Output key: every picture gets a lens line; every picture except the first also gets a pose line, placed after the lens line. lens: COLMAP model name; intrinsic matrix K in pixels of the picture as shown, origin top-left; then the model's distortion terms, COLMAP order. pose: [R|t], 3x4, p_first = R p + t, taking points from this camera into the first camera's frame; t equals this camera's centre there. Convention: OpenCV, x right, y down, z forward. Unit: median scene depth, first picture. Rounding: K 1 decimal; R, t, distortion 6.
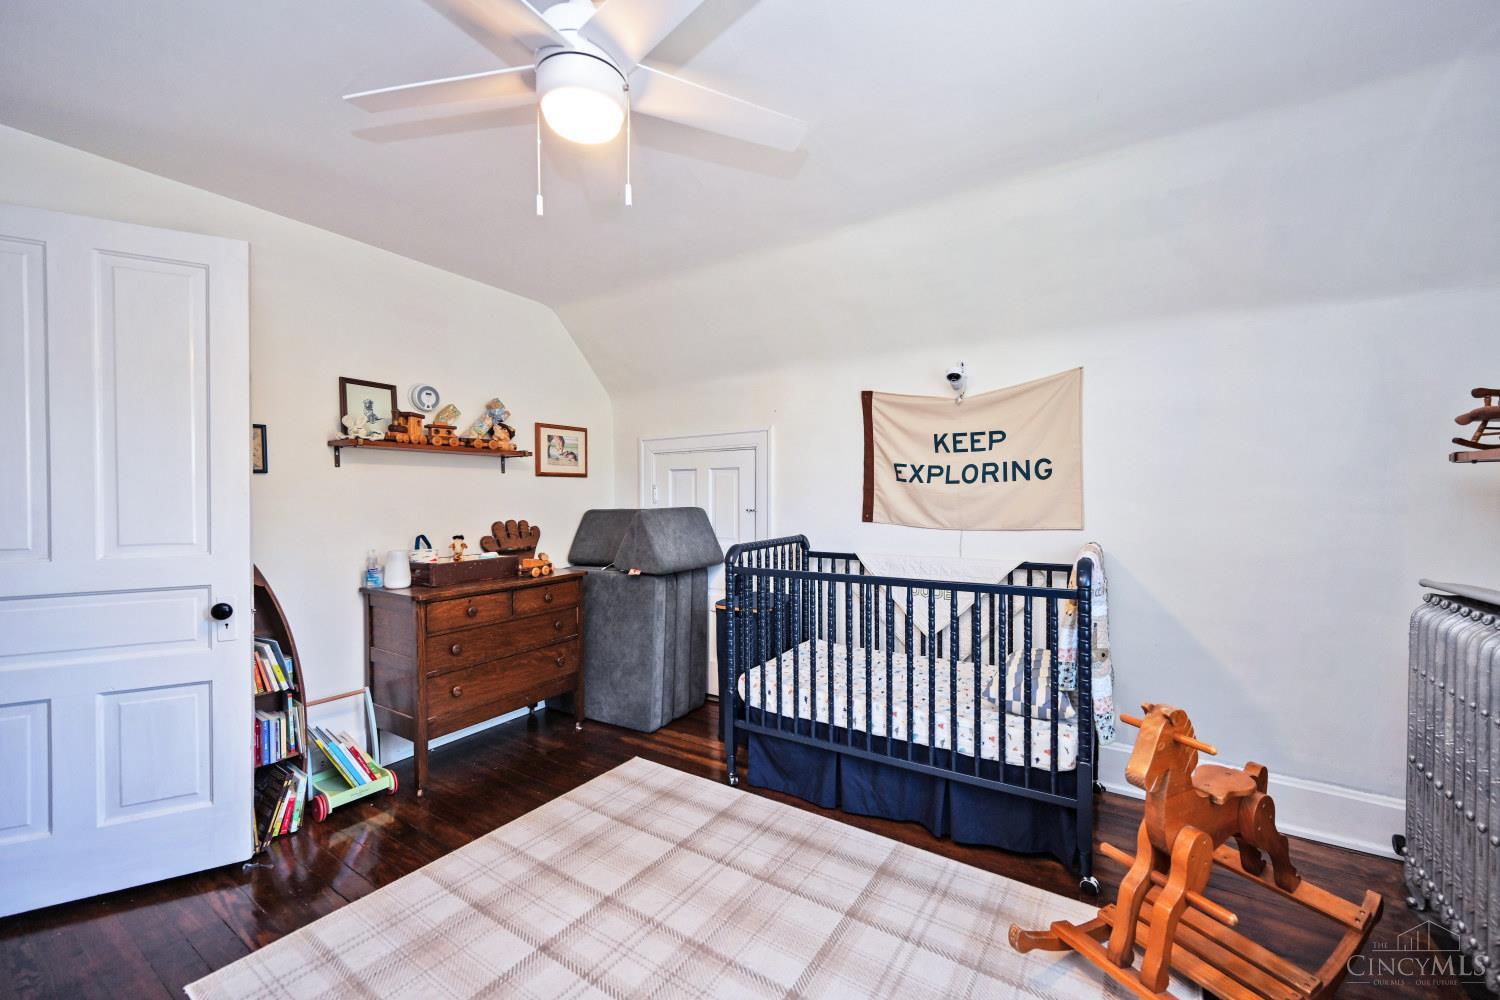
lens RADIAL K [[589.1, 0, 762.7], [0, 589.1, 500.6], [0, 0, 1]] dist [-0.003142, 0.000953]
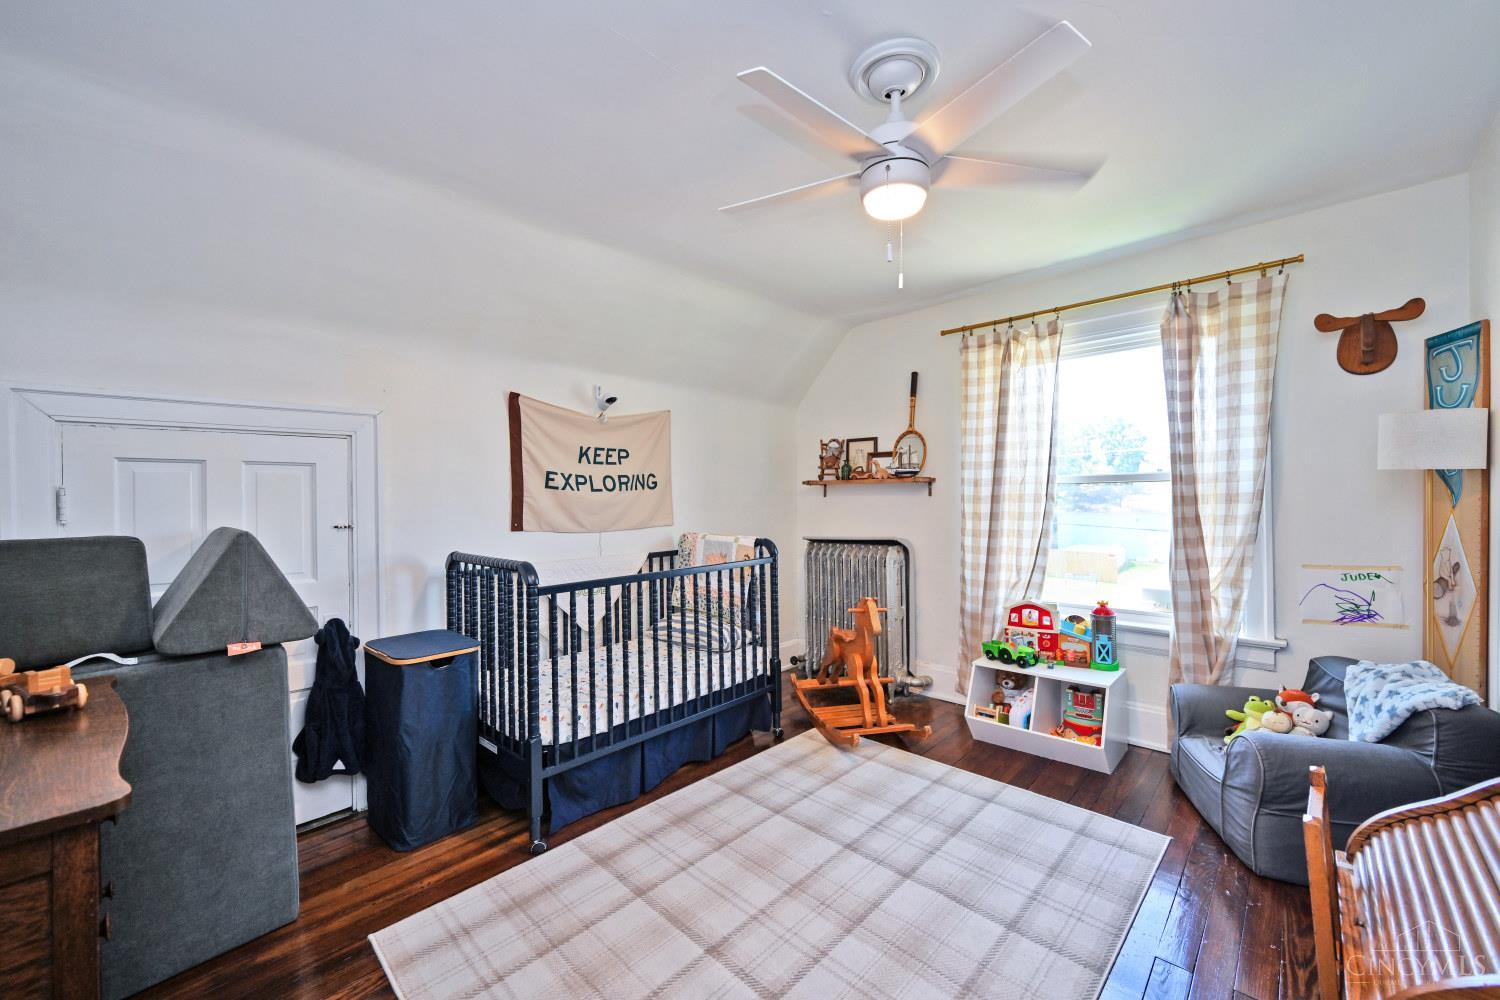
lens RADIAL K [[589.1, 0, 759.0], [0, 589.1, 497.7], [0, 0, 1]] dist [-0.003142, 0.000953]
pose [[0.196025, 0.005325, 0.980584, -0.729972], [0.030055, 0.999483, -0.011436, 0.004835], [-0.980138, 0.031713, 0.195764, 0.476363]]
